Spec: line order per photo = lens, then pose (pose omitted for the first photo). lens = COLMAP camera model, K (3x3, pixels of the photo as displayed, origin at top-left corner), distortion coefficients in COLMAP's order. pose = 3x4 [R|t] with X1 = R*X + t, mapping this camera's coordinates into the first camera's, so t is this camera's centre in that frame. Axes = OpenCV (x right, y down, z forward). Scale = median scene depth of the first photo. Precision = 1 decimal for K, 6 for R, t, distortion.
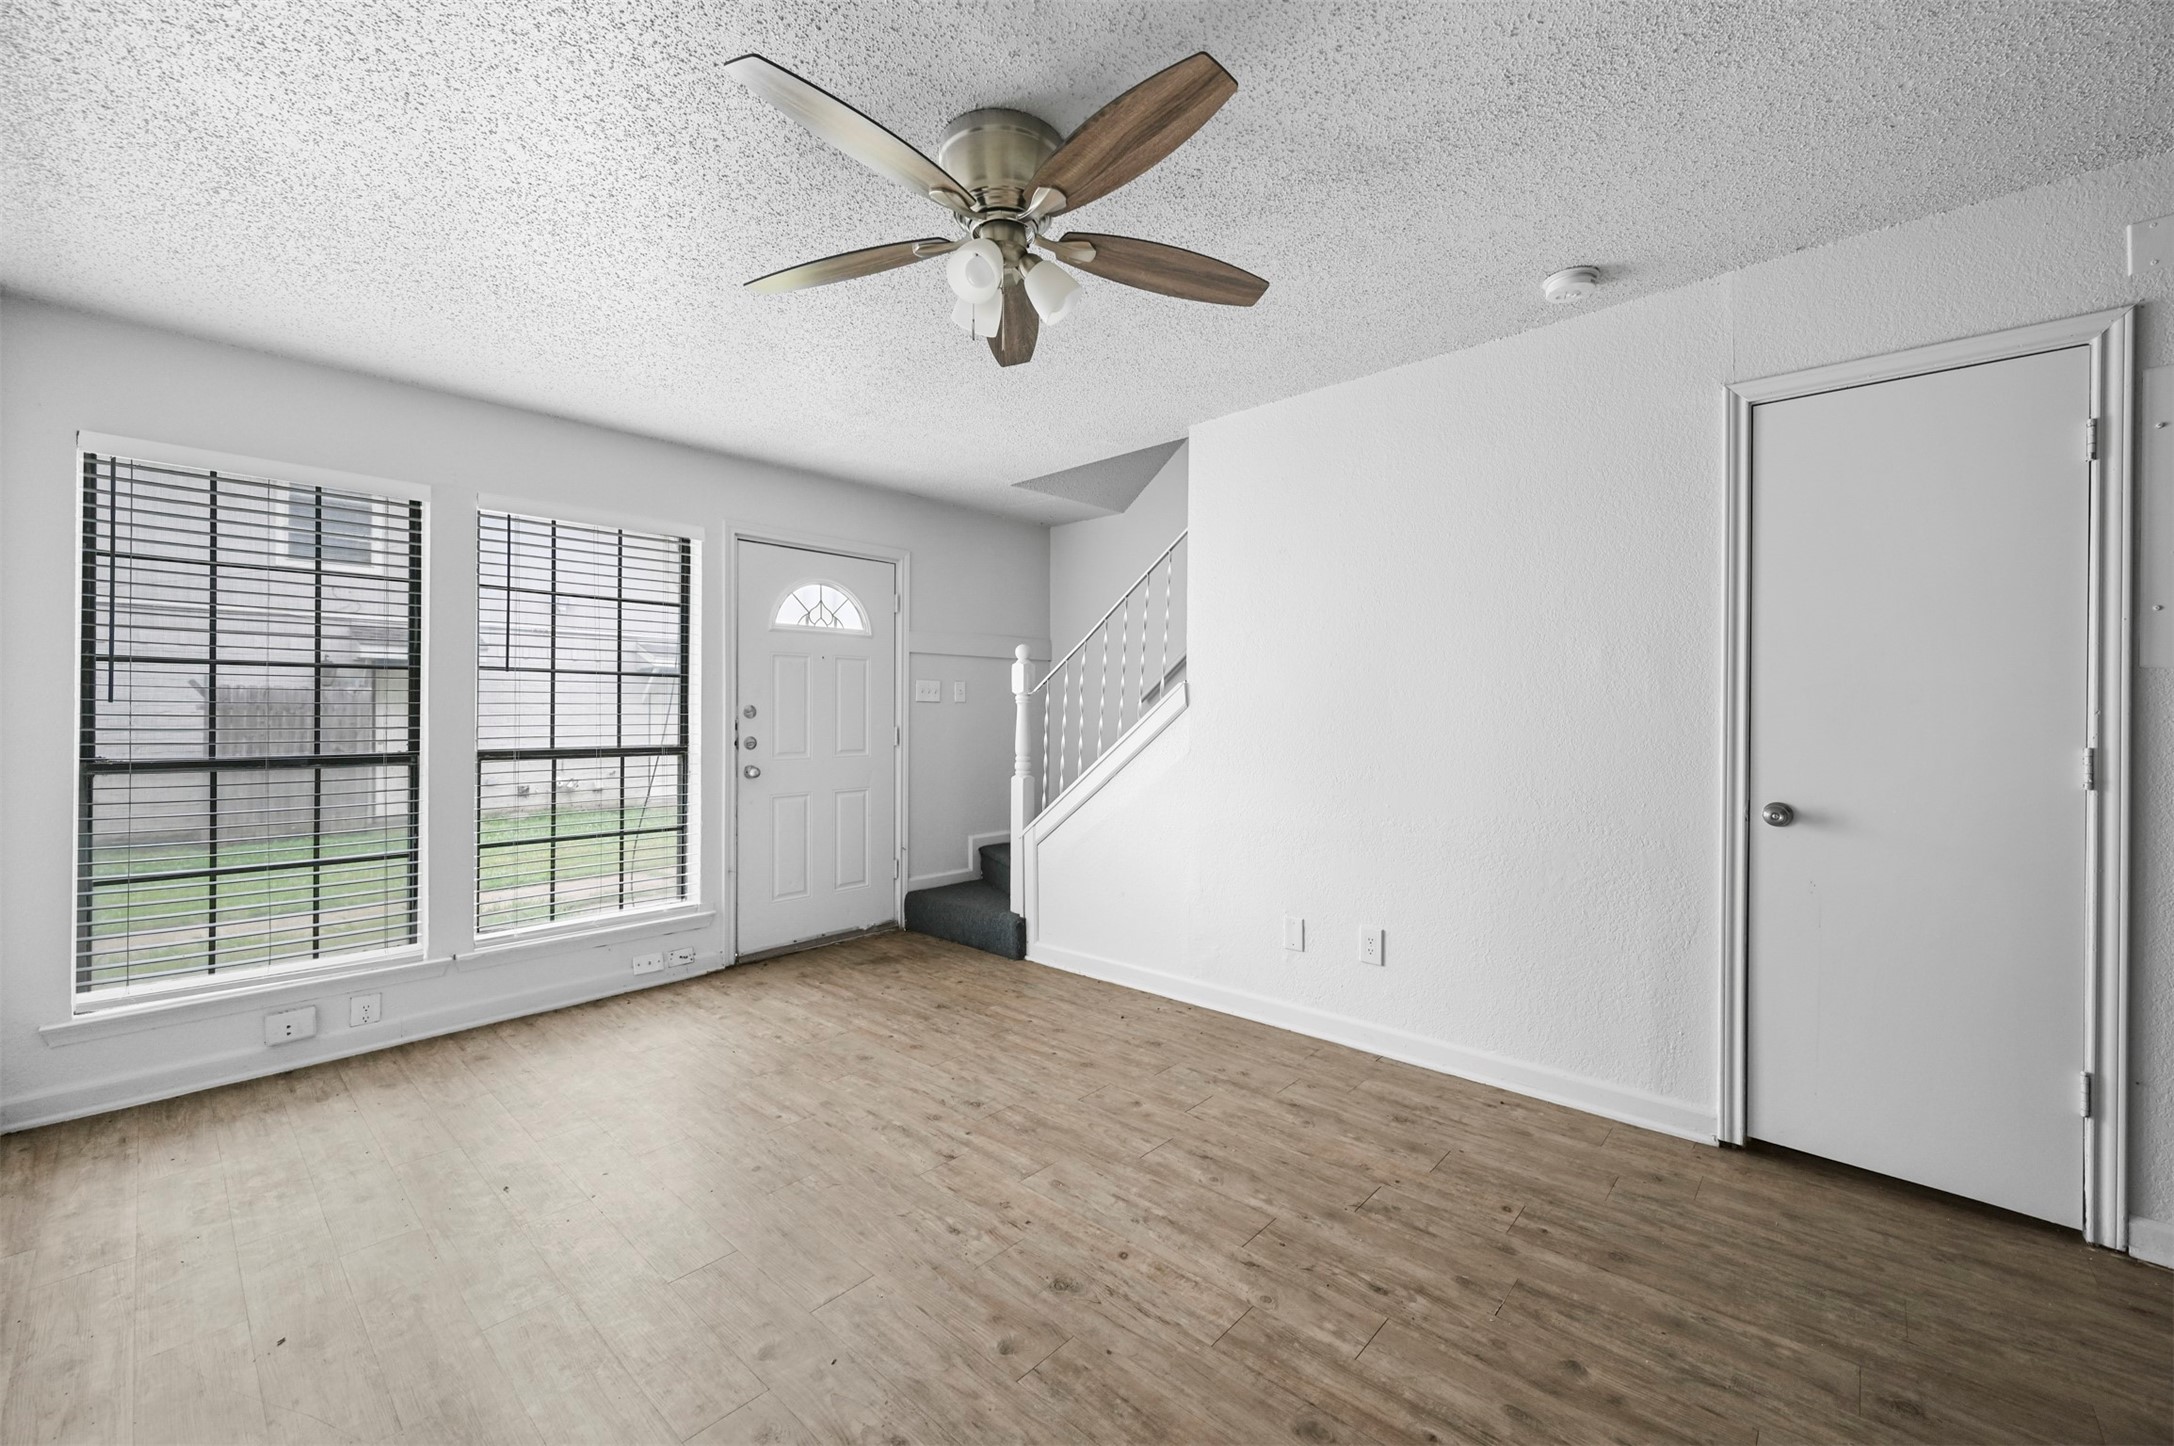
lens RADIAL K [[862.7, 0, 1108.5], [0, 862.7, 712.6], [0, 0, 1]] dist [-0.000234, -0.000018]
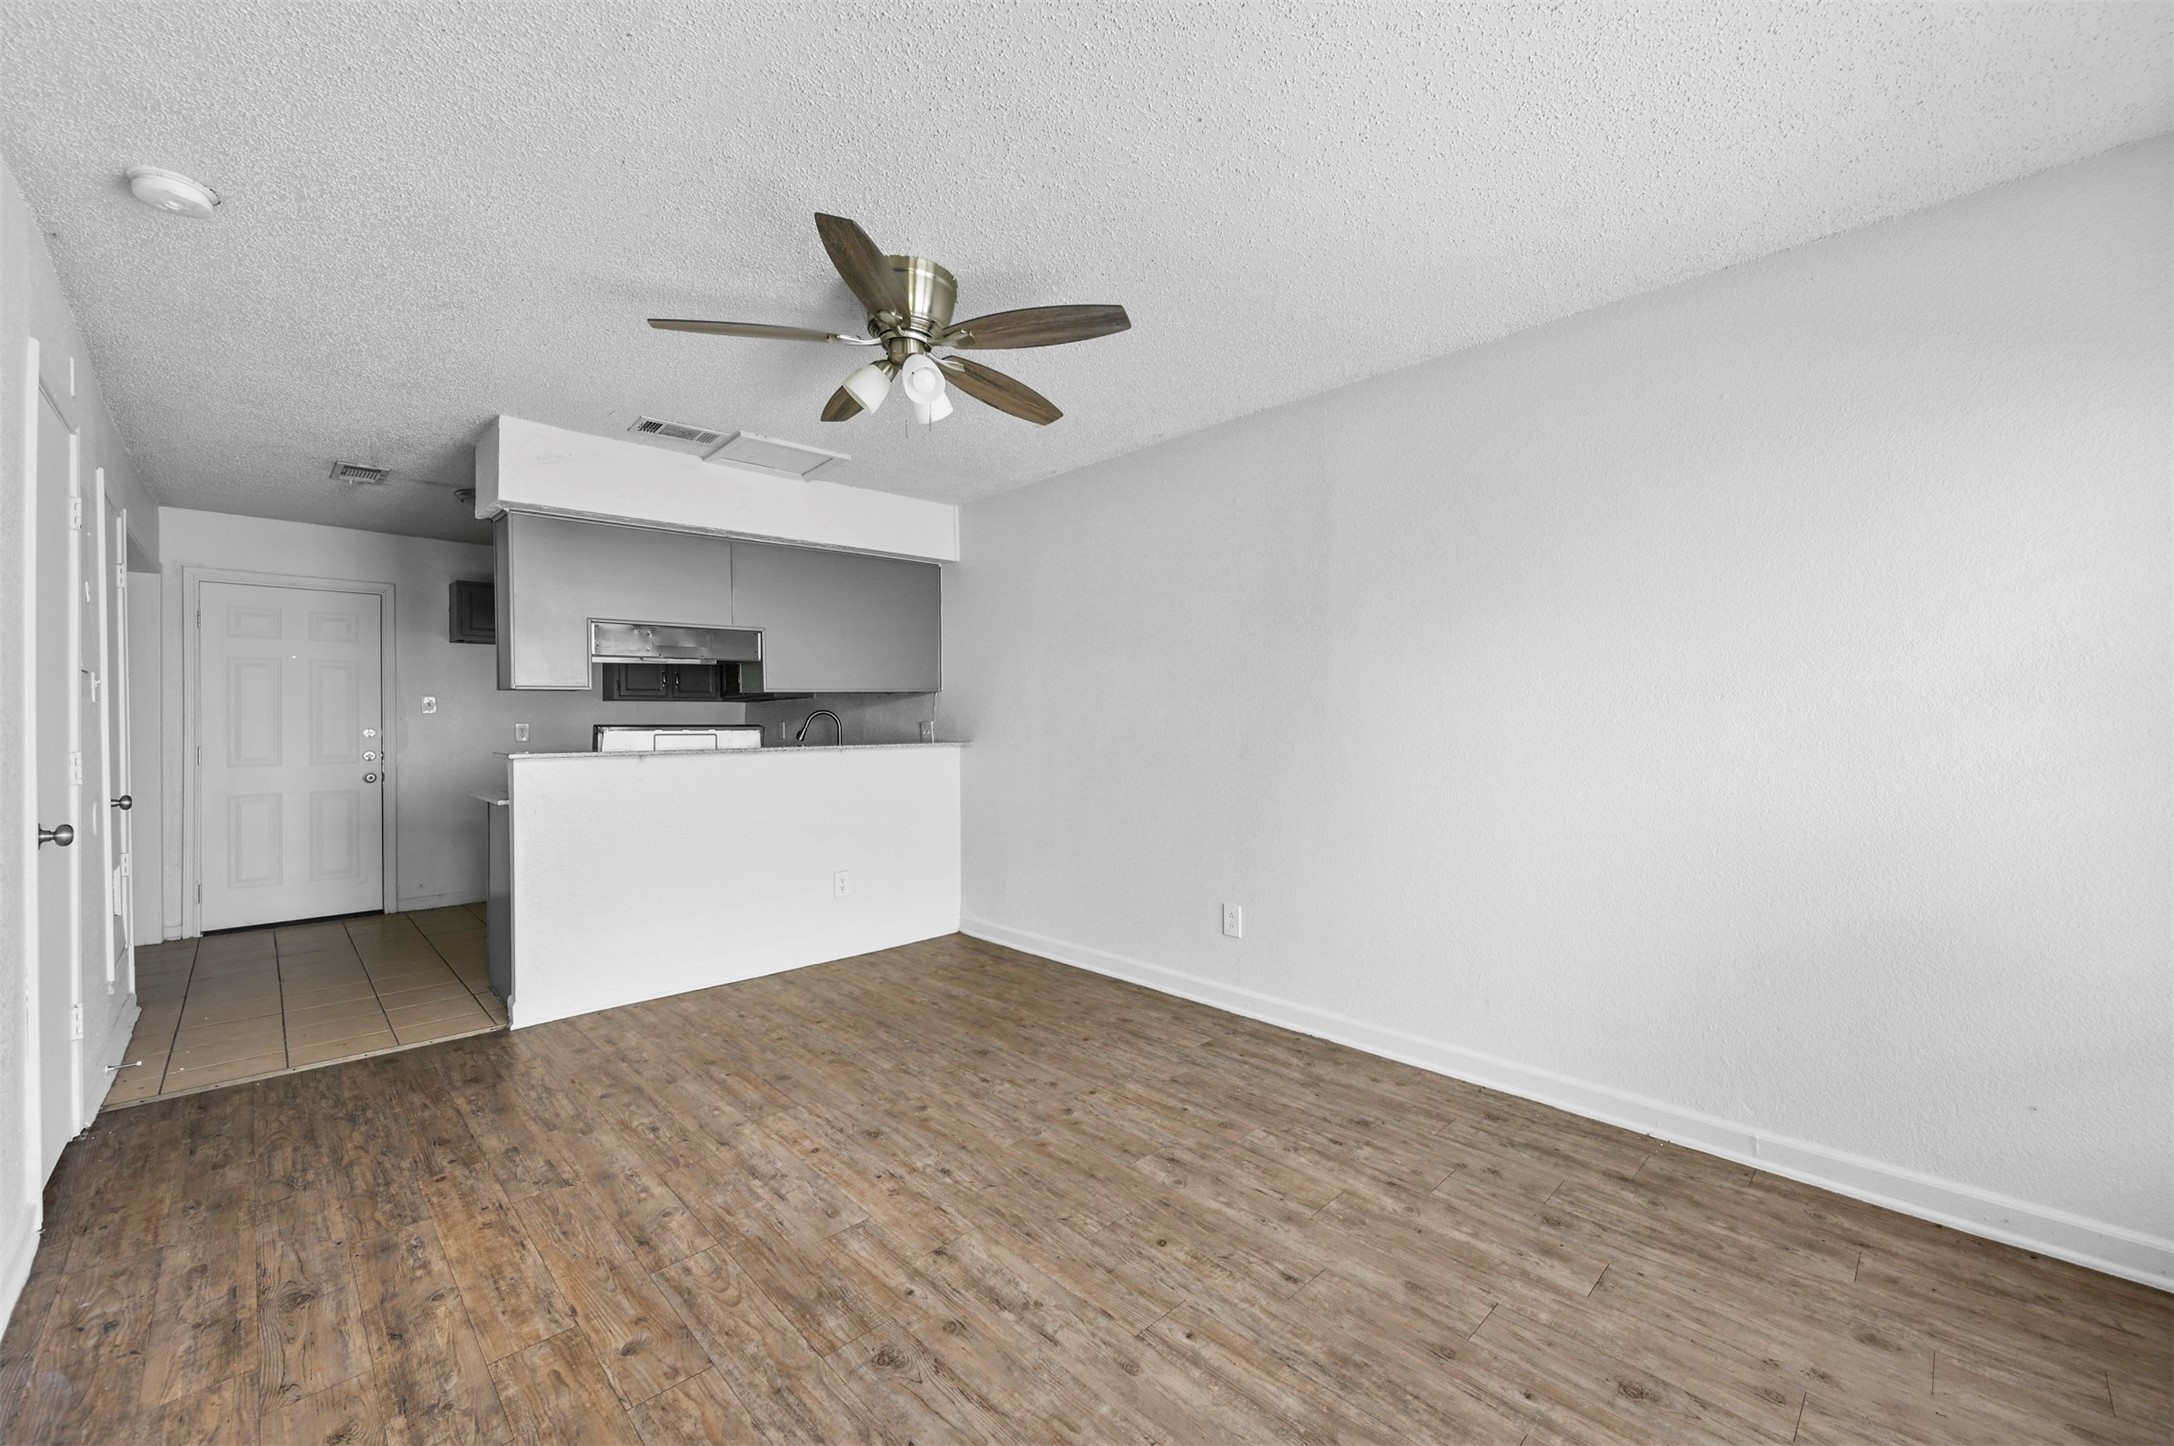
lens RADIAL K [[862.7, 0, 1092.7], [0, 862.7, 723.6], [0, 0, 1]] dist [-0.000234, -0.000018]
pose [[-0.996926, 0.006507, 0.078075, -0.348850], [0.006573, 0.999978, 0.000579, 0.006621], [-0.078070, 0.001090, -0.996947, 1.588059]]
